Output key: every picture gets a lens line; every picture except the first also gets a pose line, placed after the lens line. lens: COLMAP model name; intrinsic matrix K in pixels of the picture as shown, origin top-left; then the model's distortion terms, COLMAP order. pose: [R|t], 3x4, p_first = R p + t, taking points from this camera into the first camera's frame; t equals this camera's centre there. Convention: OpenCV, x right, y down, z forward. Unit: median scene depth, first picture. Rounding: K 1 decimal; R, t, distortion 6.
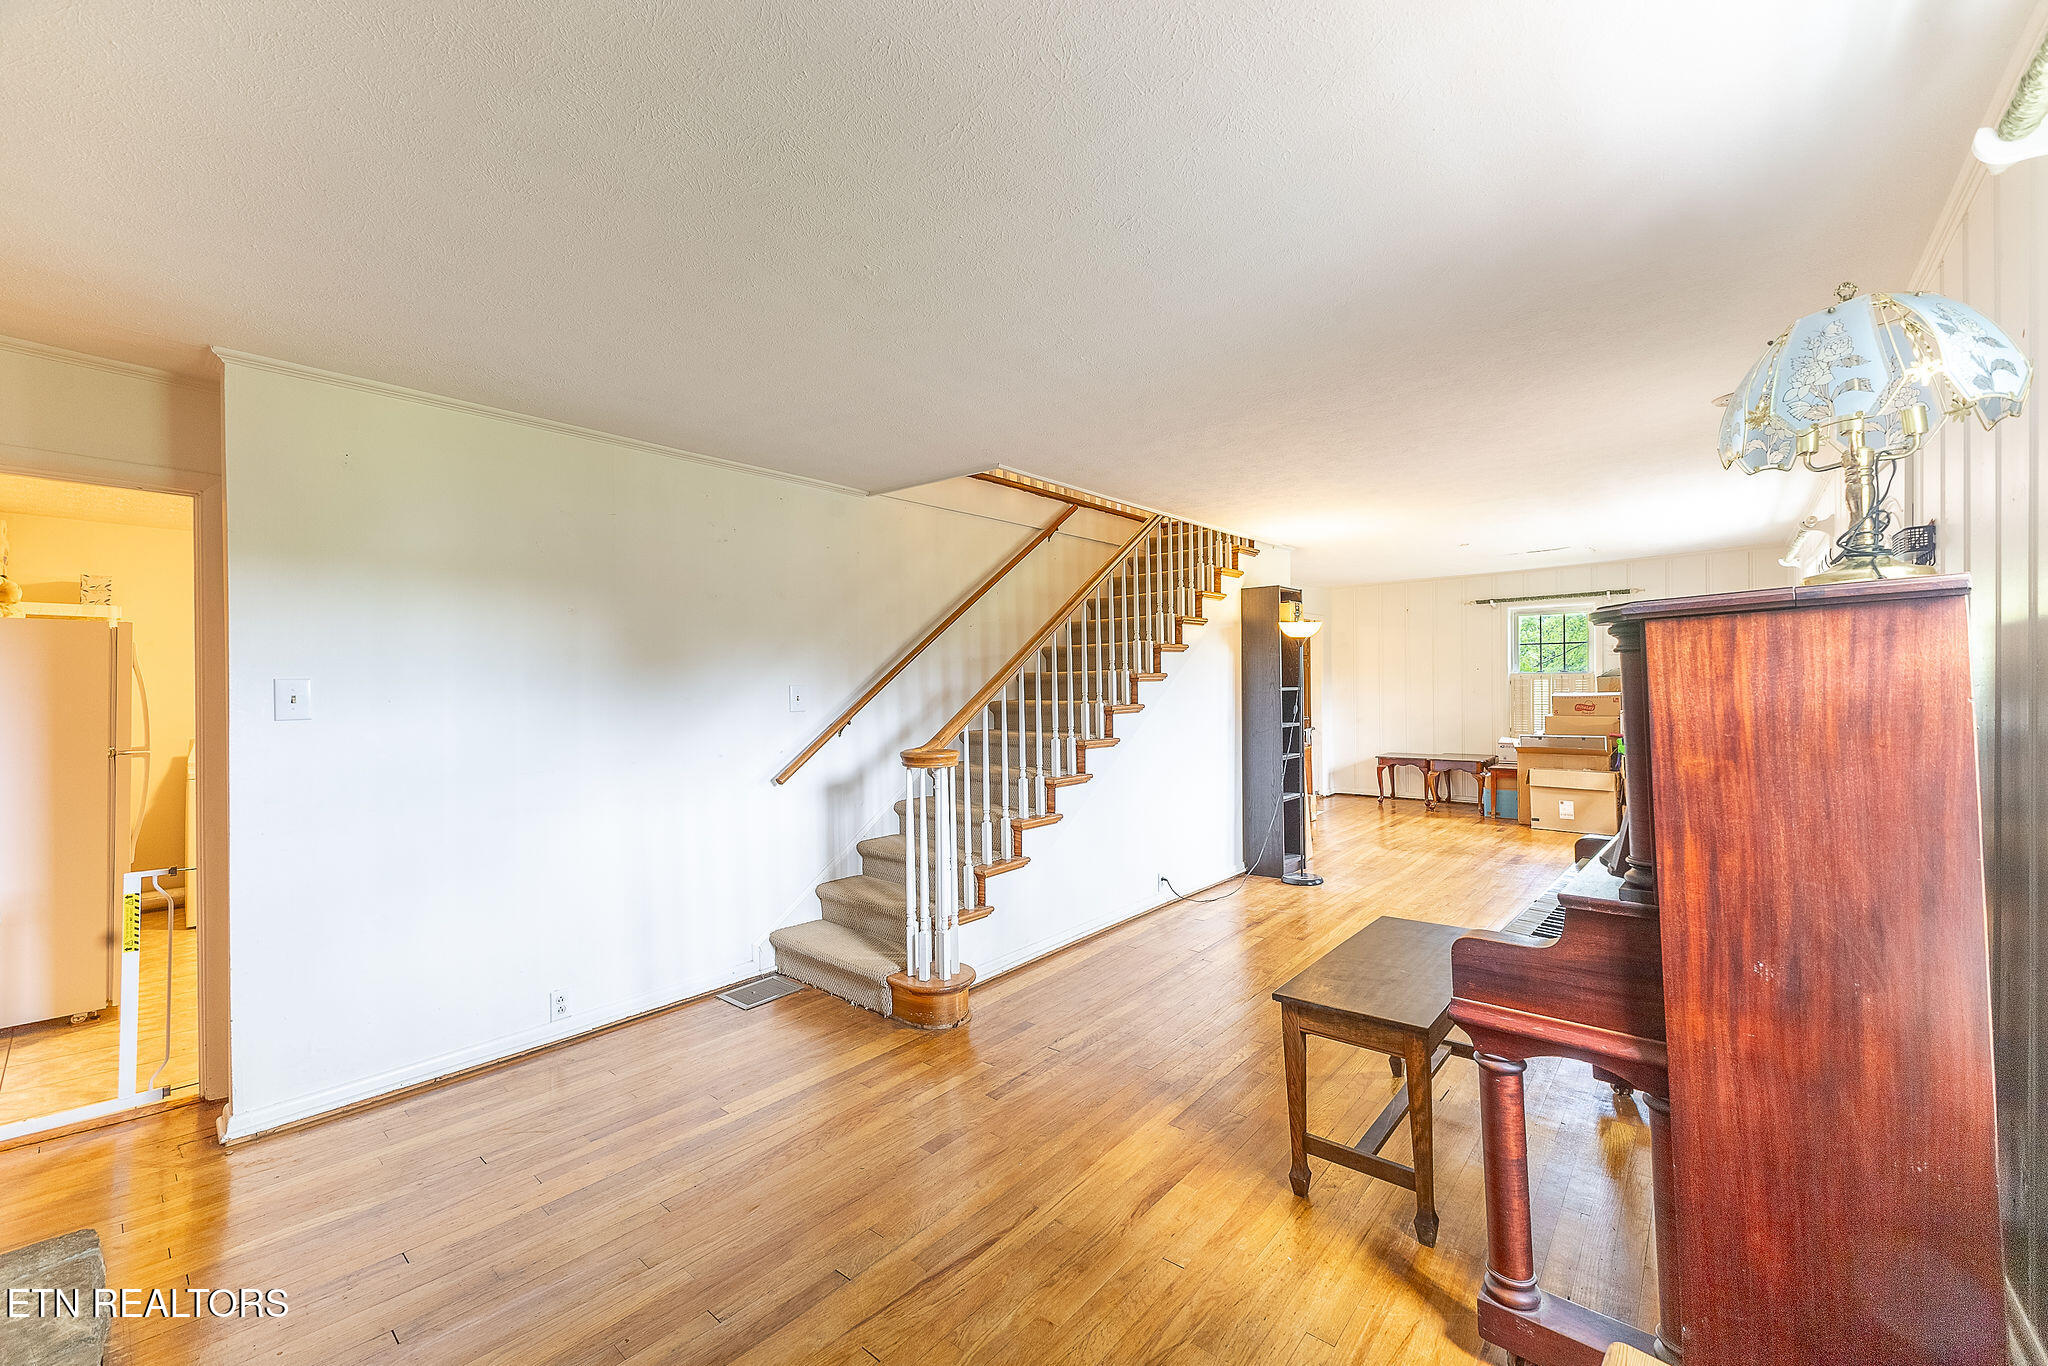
lens RADIAL K [[798.0, 0, 1027.9], [0, 798.0, 680.0], [0, 0, 1]] dist [-0.001061, -0.000272]
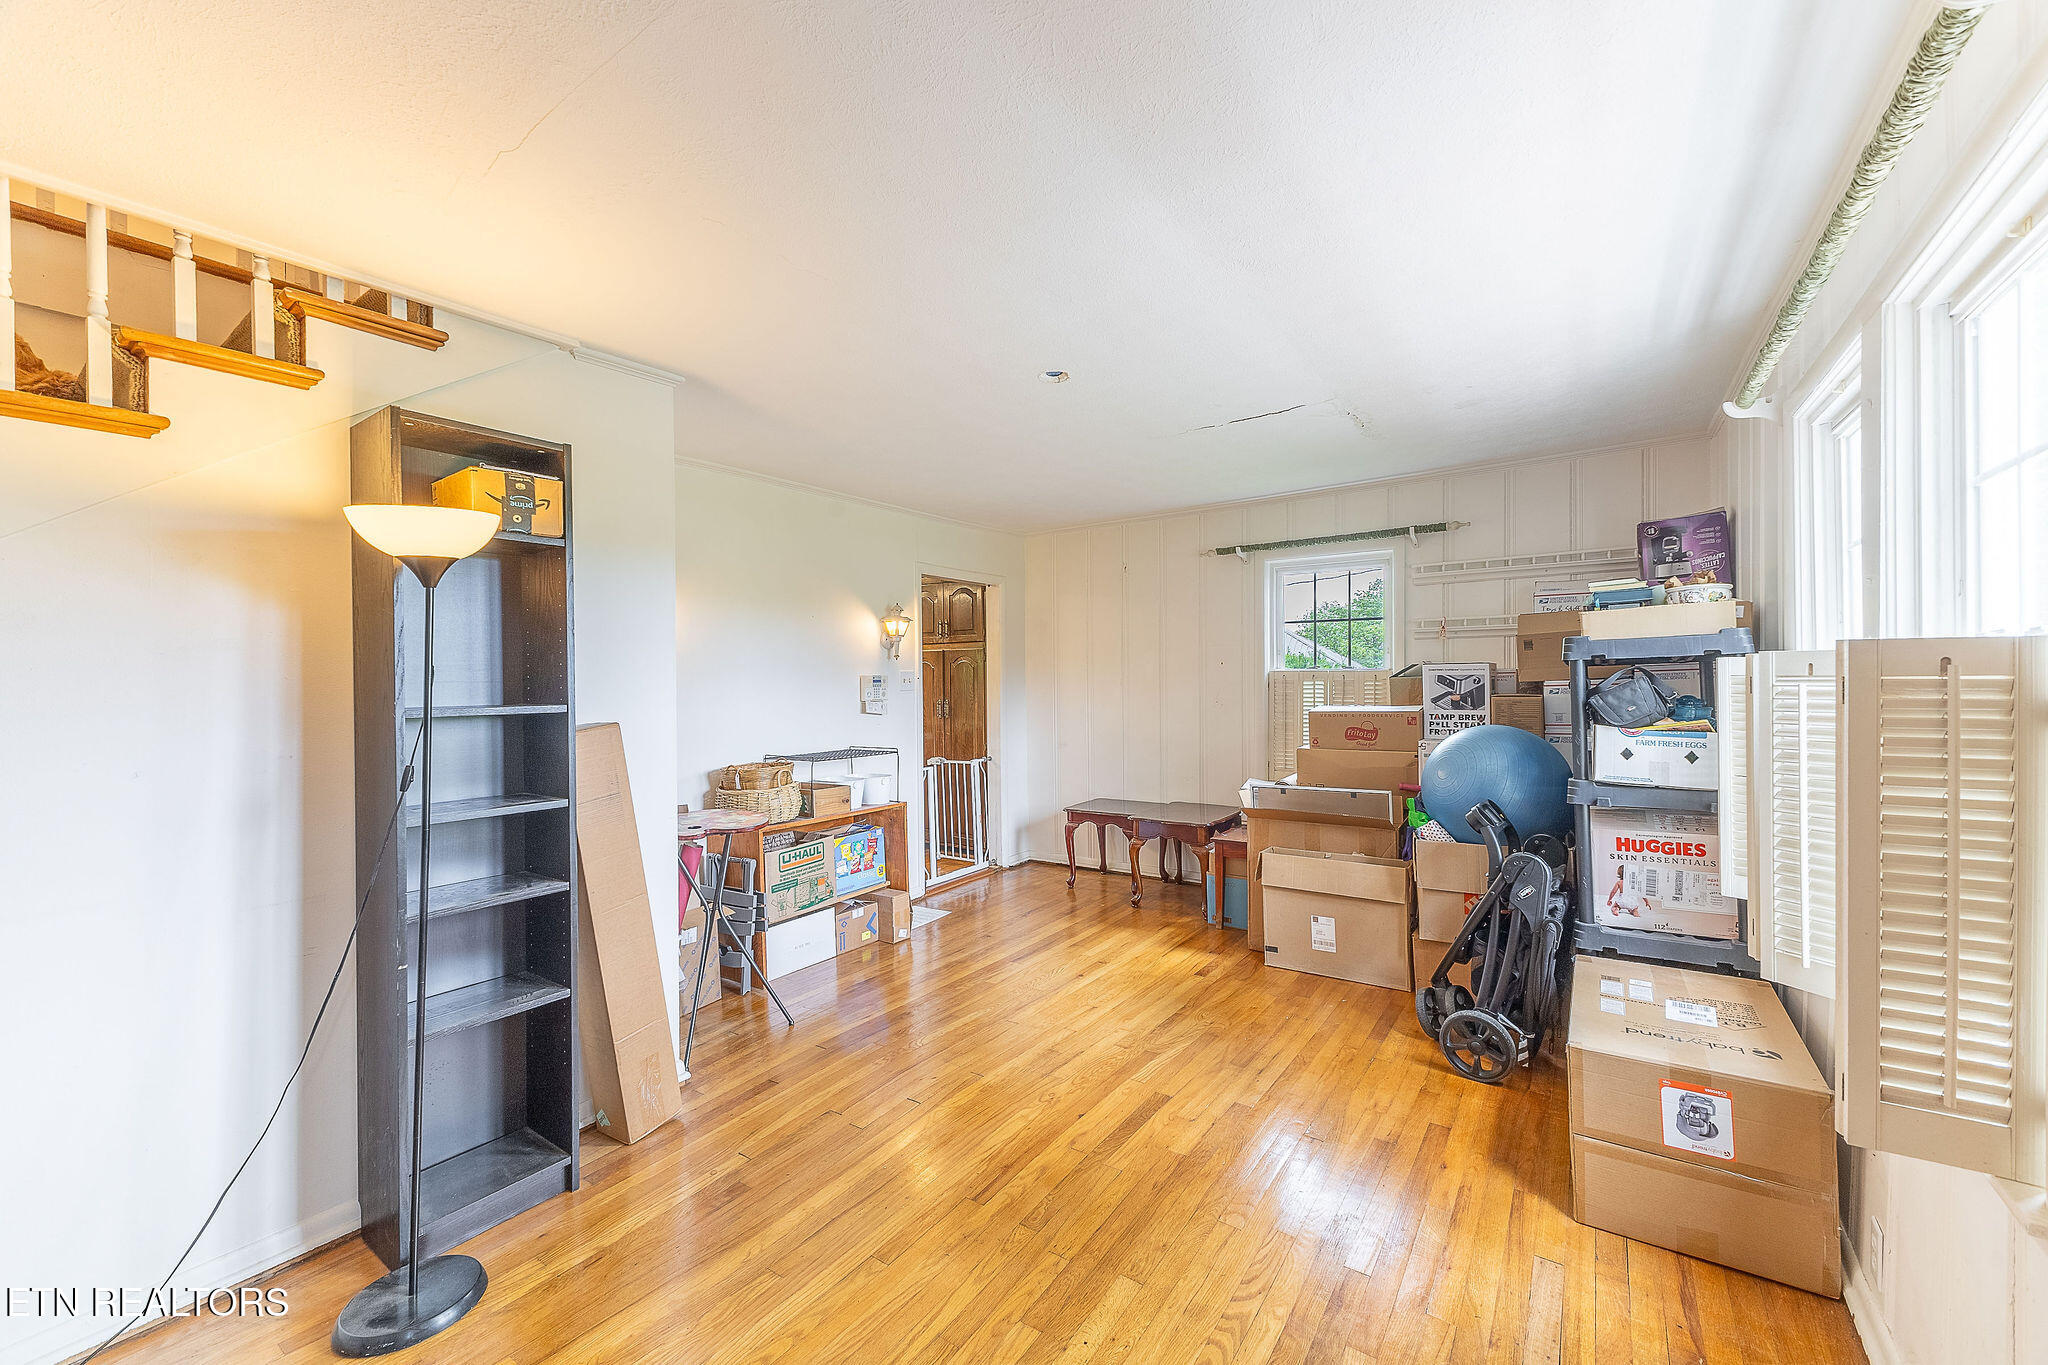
lens RADIAL K [[798.0, 0, 1027.9], [0, 798.0, 679.5], [0, 0, 1]] dist [-0.001061, -0.000272]
pose [[0.994381, -0.001087, 0.105851, 0.409291], [0.000985, 0.999999, 0.001022, -0.002683], [-0.105852, -0.000913, 0.994382, 0.479095]]
